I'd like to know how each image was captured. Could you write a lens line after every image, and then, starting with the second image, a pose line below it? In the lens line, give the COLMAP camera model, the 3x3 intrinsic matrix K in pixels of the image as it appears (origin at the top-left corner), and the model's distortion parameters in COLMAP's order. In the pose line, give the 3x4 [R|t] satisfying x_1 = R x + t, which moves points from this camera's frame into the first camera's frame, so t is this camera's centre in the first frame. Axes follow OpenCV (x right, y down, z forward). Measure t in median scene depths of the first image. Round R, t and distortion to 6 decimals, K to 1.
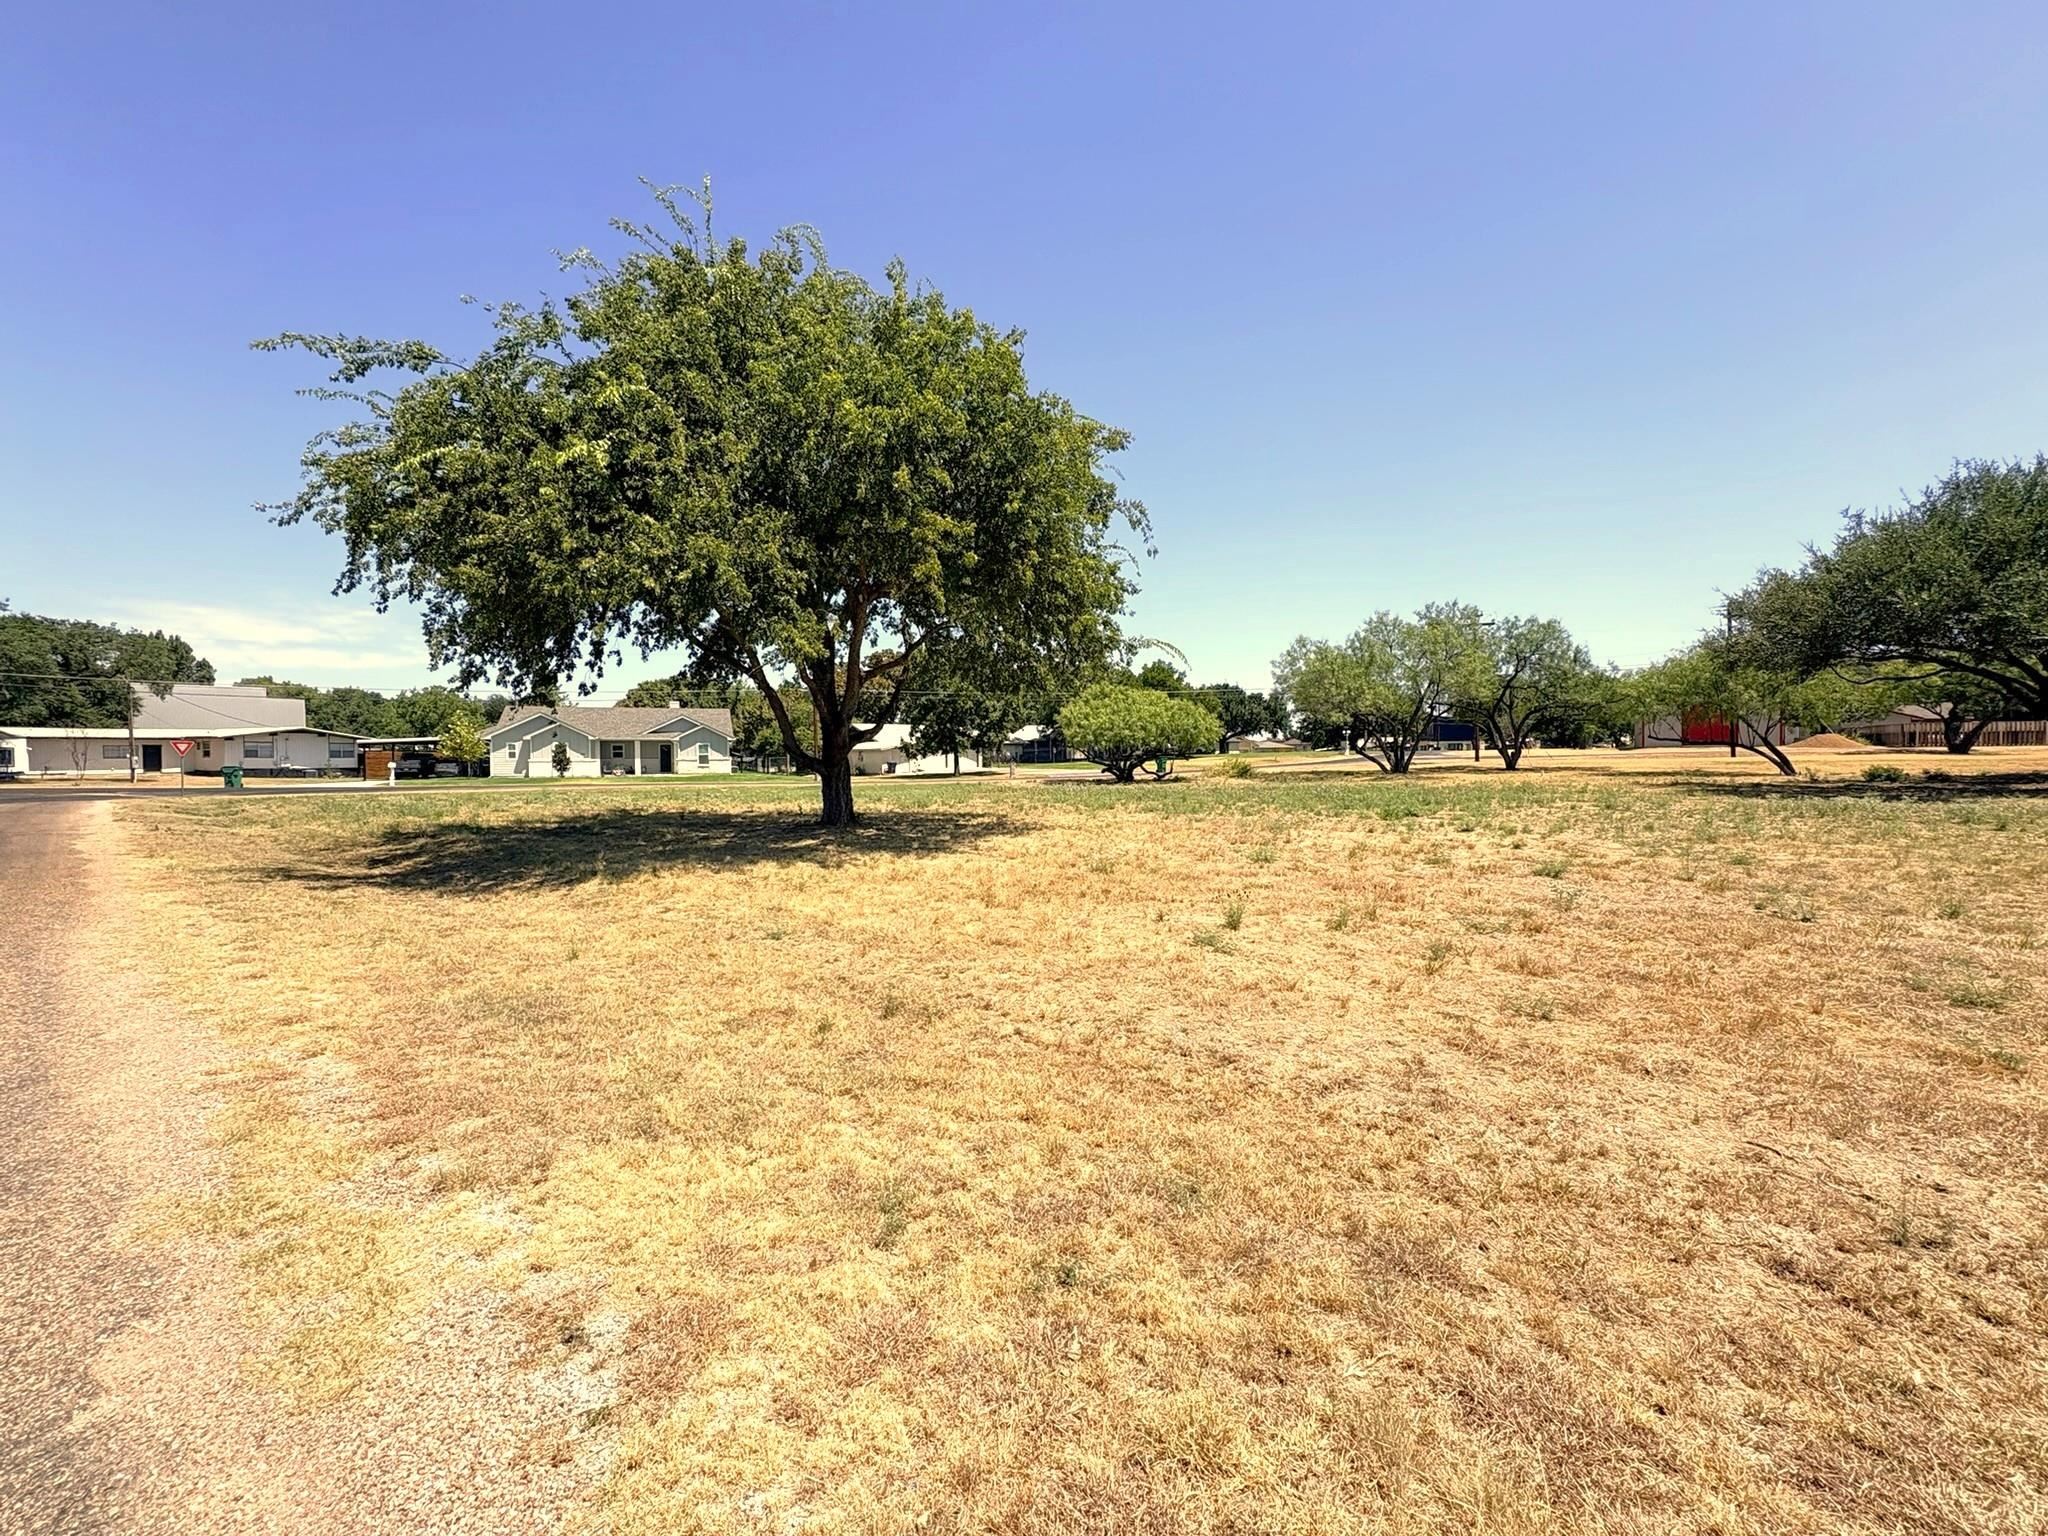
lens RADIAL K [[815.9, 0, 1025.9], [0, 815.9, 772.3], [0, 0, 1]] dist [0.000490, -0.000527]
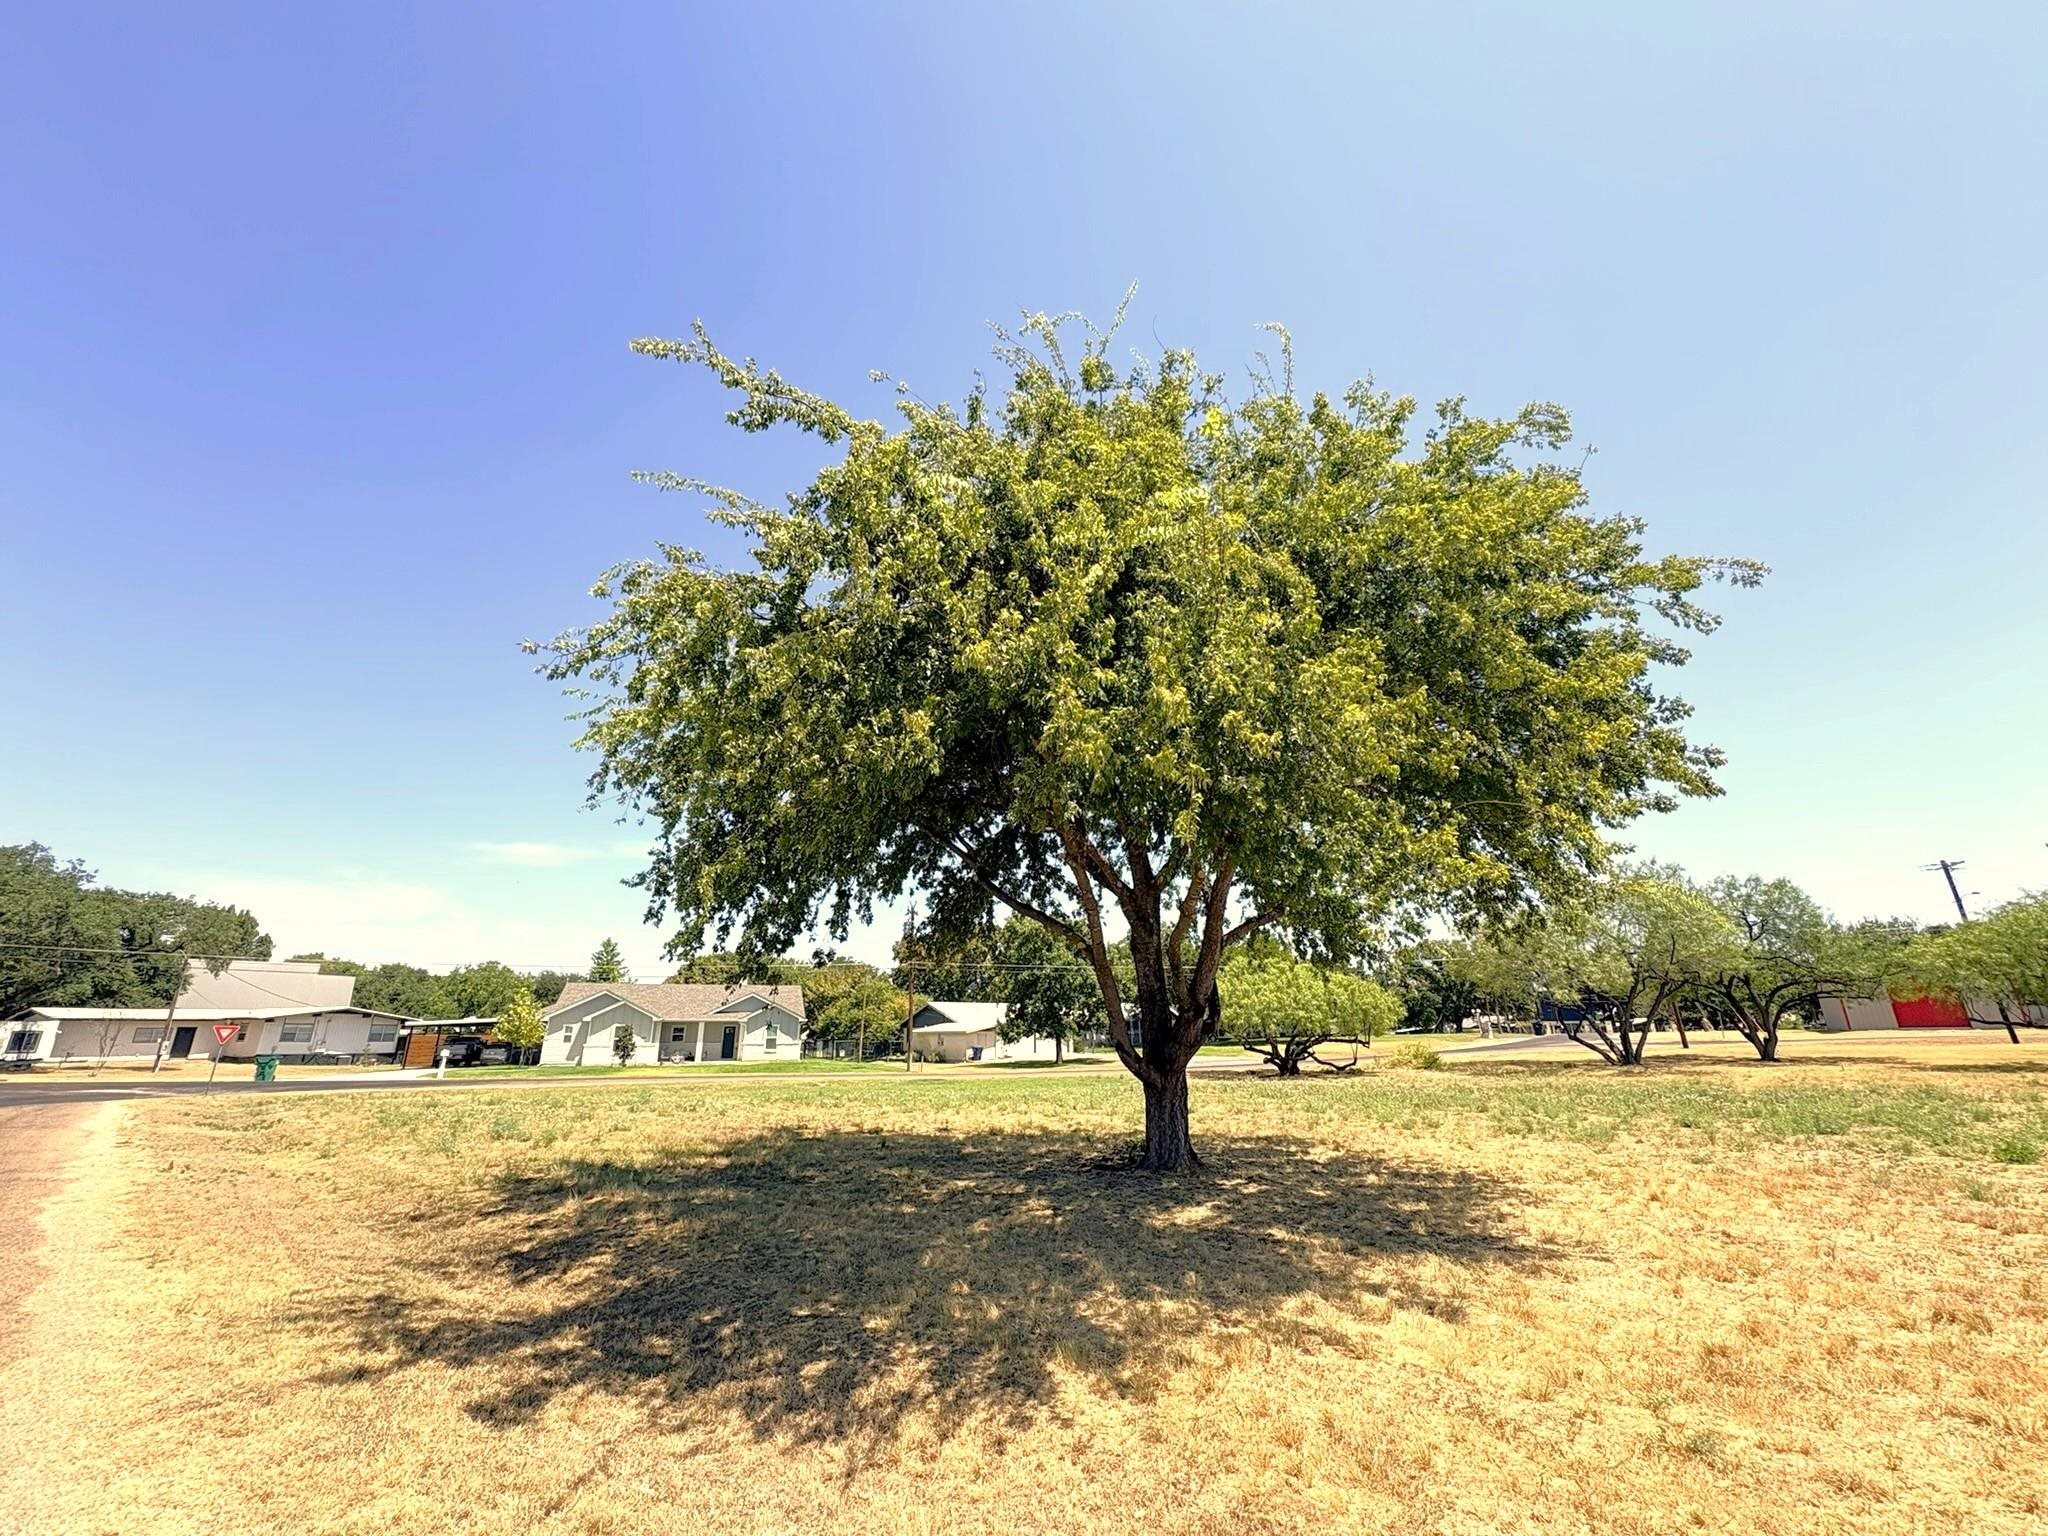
lens RADIAL K [[815.9, 0, 1025.9], [0, 815.9, 772.3], [0, 0, 1]] dist [0.000490, -0.000527]
pose [[0.999170, -0.012381, -0.038813, -0.085932], [-0.000954, 0.945330, -0.326115, -0.006247], [0.040729, 0.325882, 0.944533, 0.074006]]
